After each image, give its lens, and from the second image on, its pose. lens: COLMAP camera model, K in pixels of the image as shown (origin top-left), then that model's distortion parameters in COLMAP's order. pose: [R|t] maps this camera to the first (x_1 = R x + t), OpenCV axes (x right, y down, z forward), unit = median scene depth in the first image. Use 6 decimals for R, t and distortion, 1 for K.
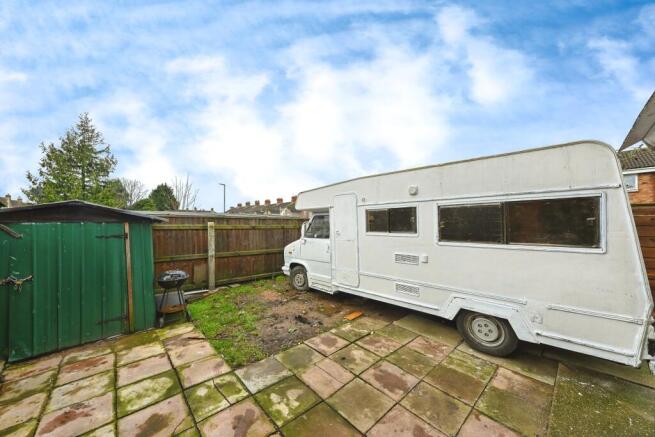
lens RADIAL K [[236.8, 0, 334.8], [0, 236.8, 220.7], [0, 0, 1]] dist [-0.000417, -0.000101]
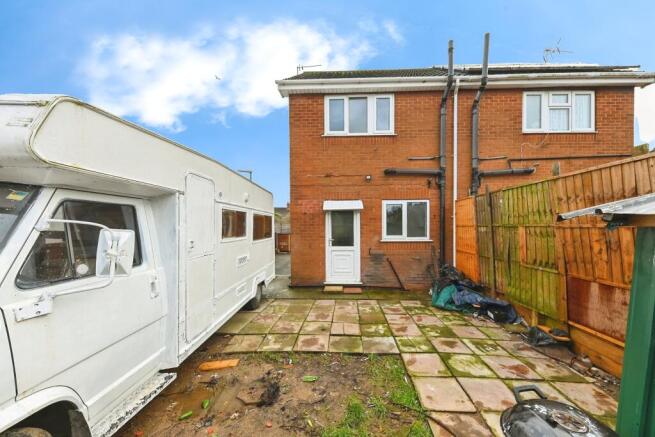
lens RADIAL K [[236.8, 0, 334.8], [0, 236.8, 220.7], [0, 0, 1]] dist [-0.000417, -0.000101]
pose [[-0.691162, 0.019342, 0.722441, -1.081126], [-0.007236, 0.999406, -0.033680, 0.023374], [-0.722664, -0.028506, -0.690612, 2.095085]]
